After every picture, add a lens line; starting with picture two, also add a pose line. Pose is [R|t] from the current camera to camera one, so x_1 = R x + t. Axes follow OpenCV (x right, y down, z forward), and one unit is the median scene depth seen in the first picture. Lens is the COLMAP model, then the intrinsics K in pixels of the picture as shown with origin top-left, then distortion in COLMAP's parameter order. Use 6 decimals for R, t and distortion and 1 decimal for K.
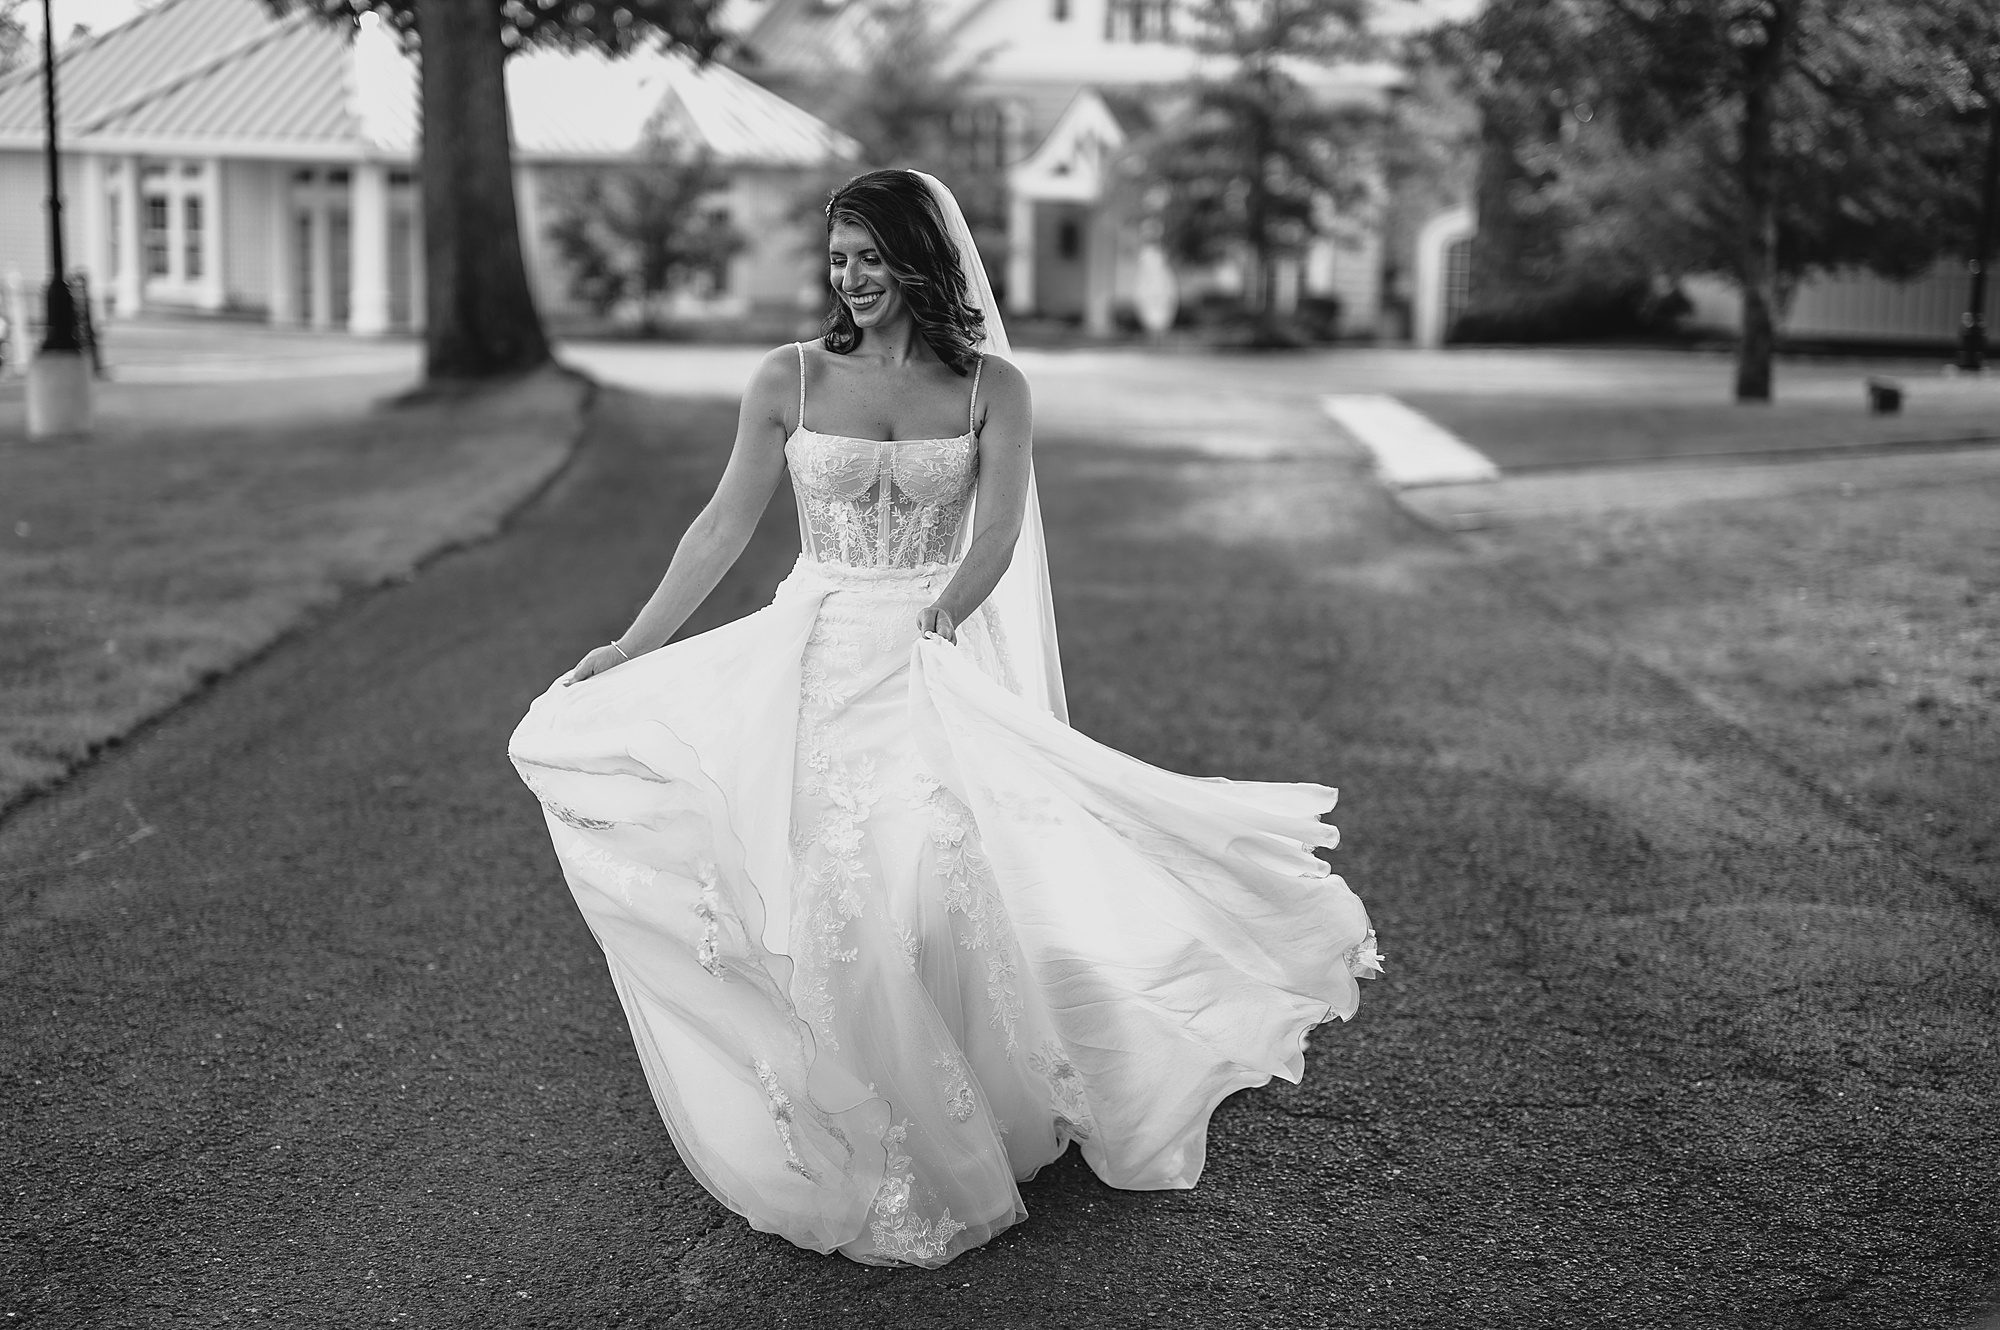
lens RADIAL K [[2919.8, 0, 977.7], [0, 2919.8, 660.7], [0, 0, 1]] dist [-0.006557, 0.028033]
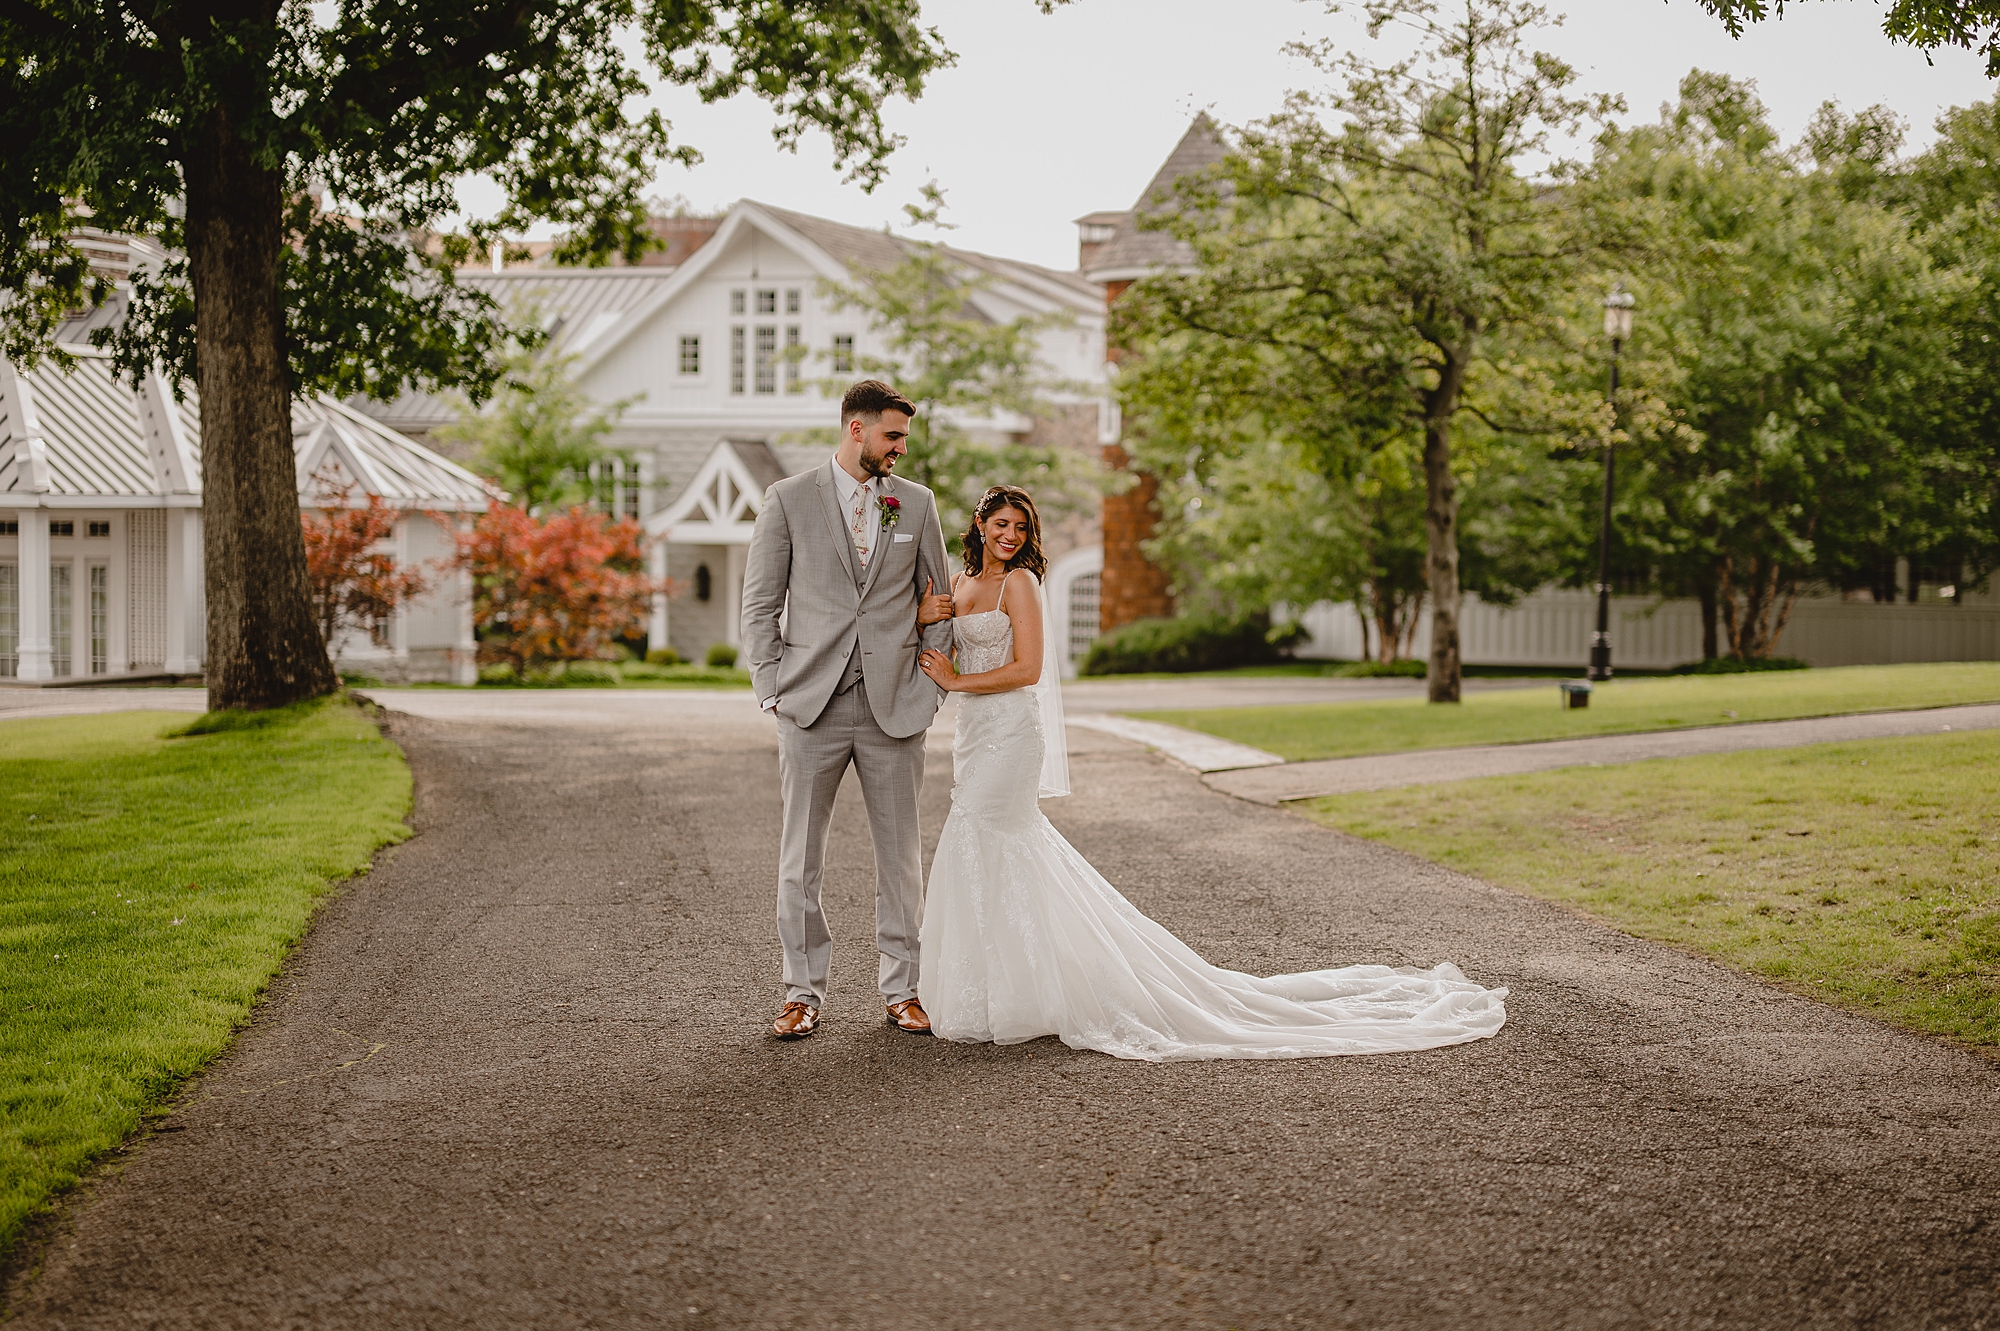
lens RADIAL K [[3033.2, 0, 997.9], [0, 3033.2, 723.1], [0, 0, 1]] dist [0.007010, -0.024981]
pose [[0.984163, -0.022491, 0.175831, -0.118537], [0.040346, 0.994305, -0.098640, 0.027707], [-0.172611, 0.104172, 0.979466, -0.107934]]
